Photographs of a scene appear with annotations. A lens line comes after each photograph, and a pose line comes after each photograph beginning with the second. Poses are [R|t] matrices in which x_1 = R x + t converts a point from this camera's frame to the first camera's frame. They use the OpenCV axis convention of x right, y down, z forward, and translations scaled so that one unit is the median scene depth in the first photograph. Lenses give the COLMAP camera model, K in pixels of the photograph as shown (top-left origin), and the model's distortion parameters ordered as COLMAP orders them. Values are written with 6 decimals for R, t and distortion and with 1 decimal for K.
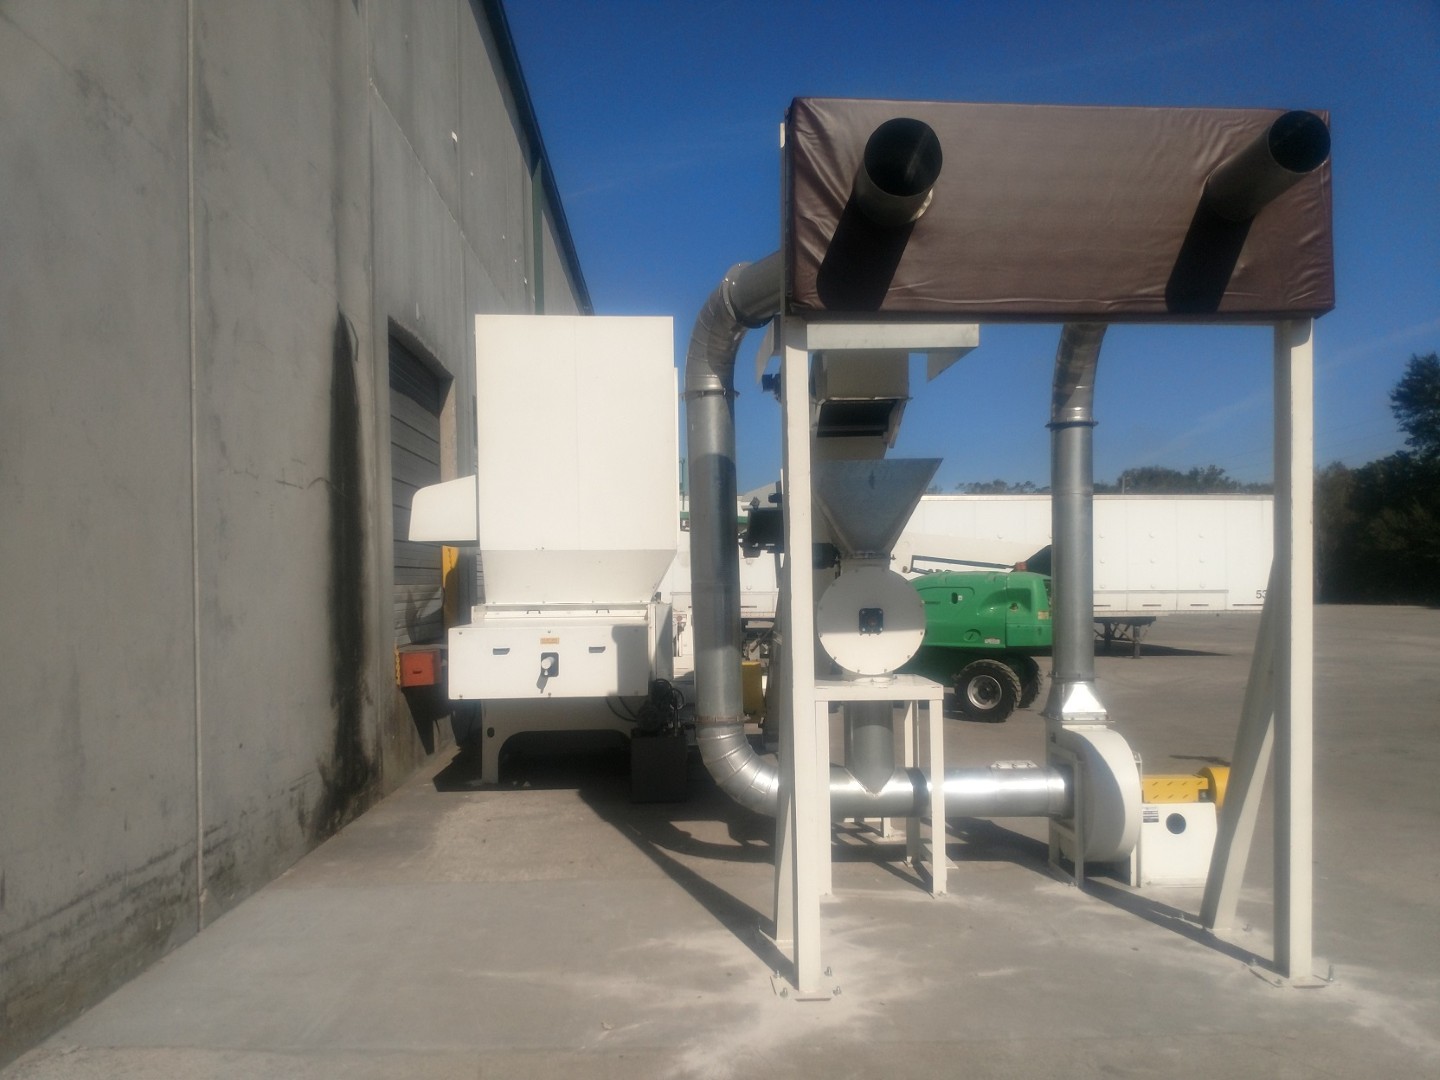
lens RADIAL K [[1161.2, 0, 717.5], [0, 1161.2, 550.6], [0, 0, 1]] dist [0.014039, -0.041925]
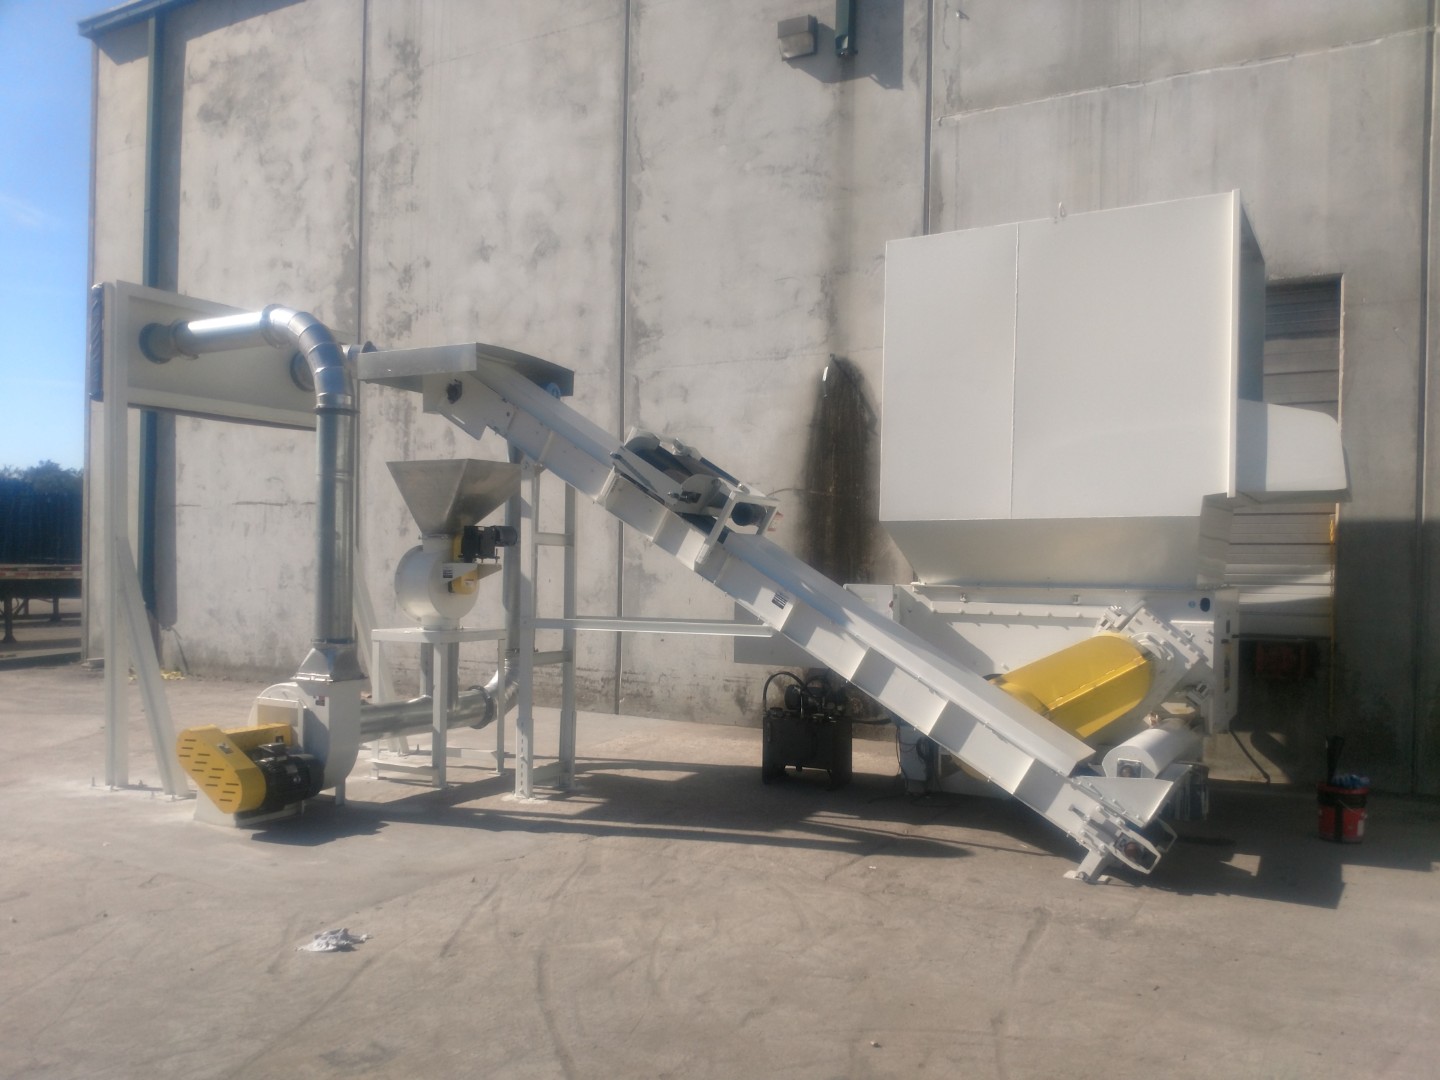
lens RADIAL K [[1161.2, 0, 727.6], [0, 1161.2, 554.0], [0, 0, 1]] dist [0.014039, -0.041925]
pose [[-0.546851, 0.002253, -0.837227, 1.449717], [0.020834, 0.999723, -0.010918, 0.058797], [0.836971, -0.023413, -0.546746, 2.707659]]
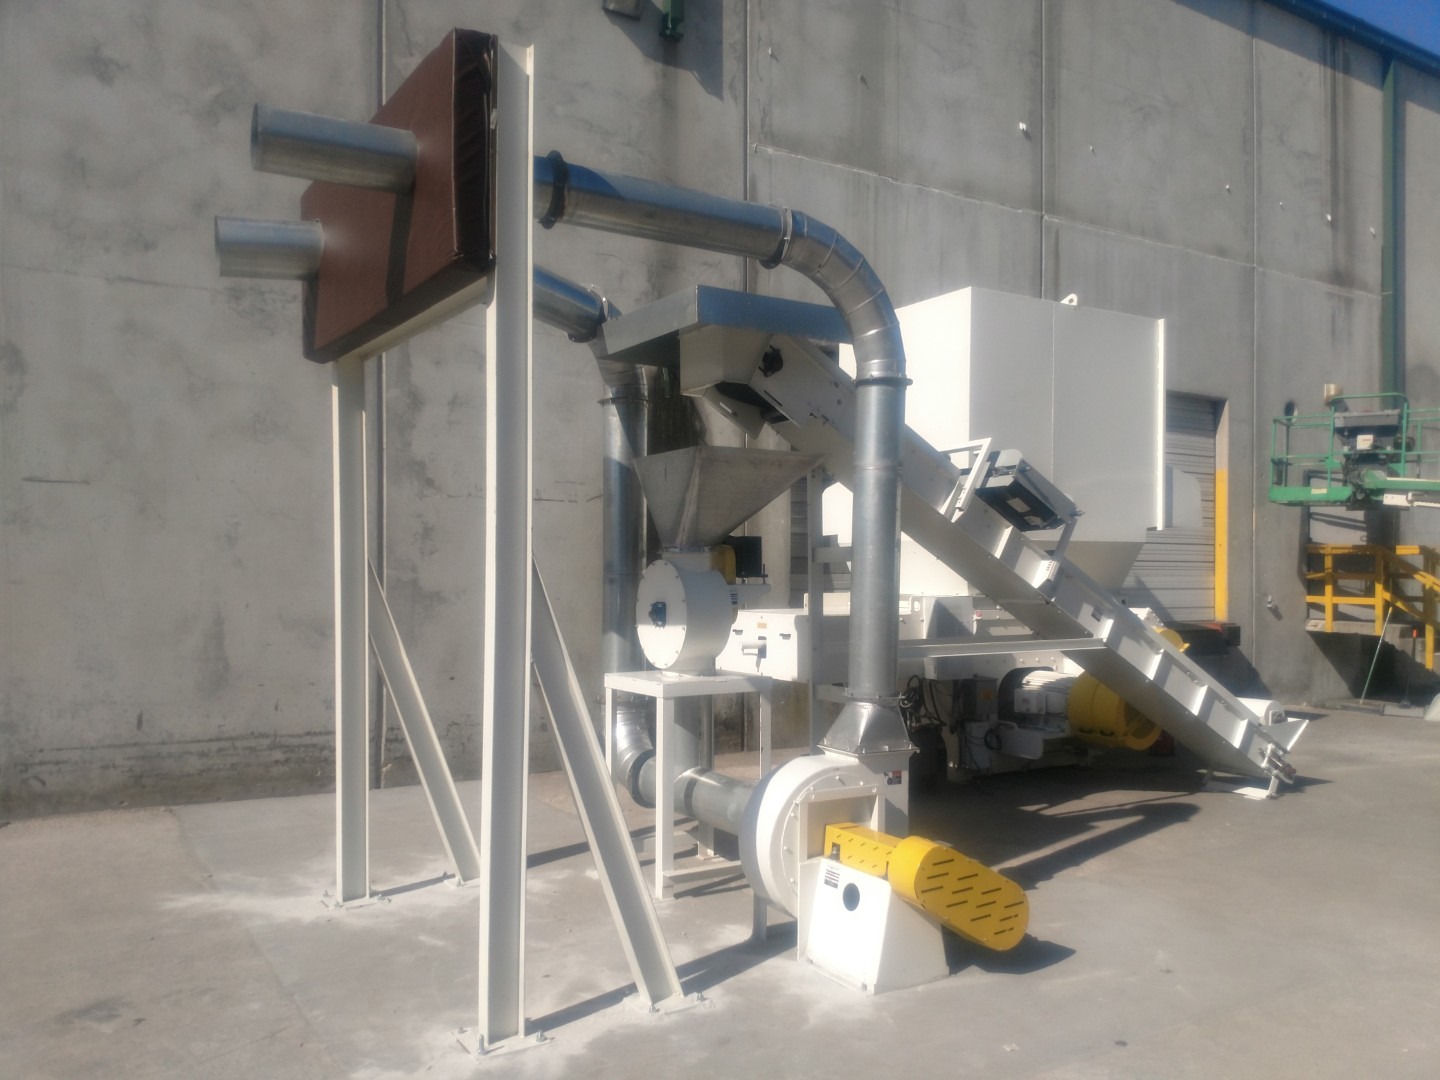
lens RADIAL K [[1161.2, 0, 724.8], [0, 1161.2, 548.3], [0, 0, 1]] dist [0.014039, -0.041925]
pose [[0.490928, -0.005684, -0.871182, 1.333714], [0.015892, 0.999871, 0.002432, 0.002833], [0.871055, -0.015039, 0.490955, 0.724351]]
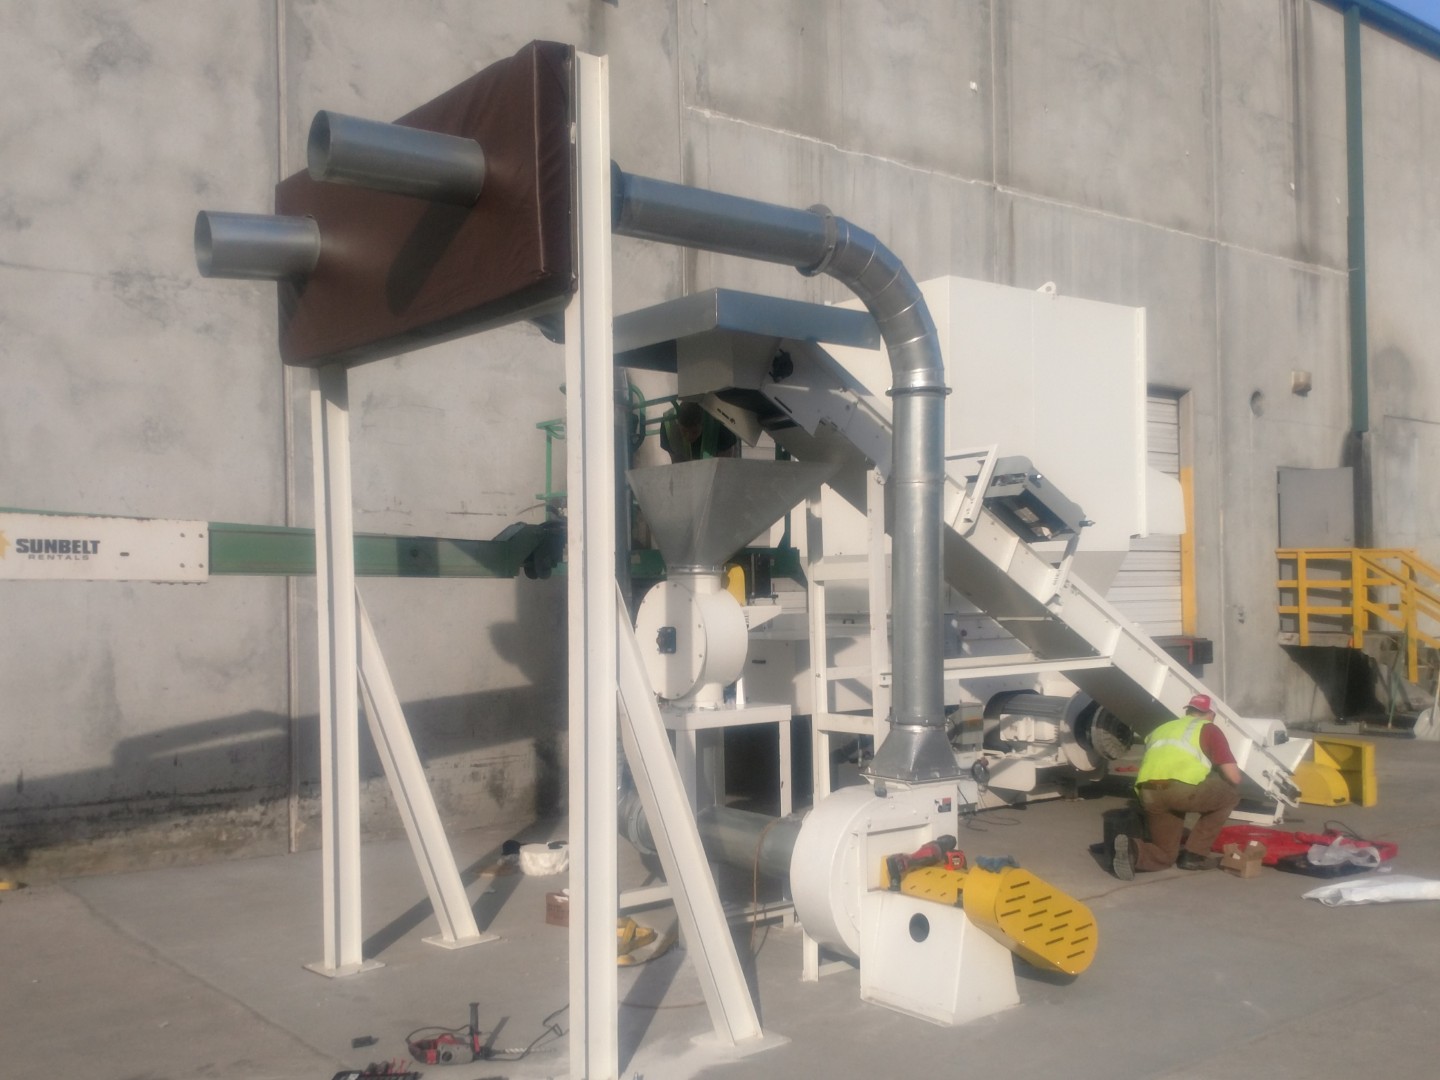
lens RADIAL K [[1432.0, 0, 715.7], [0, 1432.0, 540.5], [0, 0, 1]] dist [0.017612, 0.000000]
pose [[0.589578, -0.025866, -0.807298, 1.387049], [0.032369, 0.999441, -0.008382, -0.010509], [0.807063, -0.021190, 0.590085, 0.470041]]
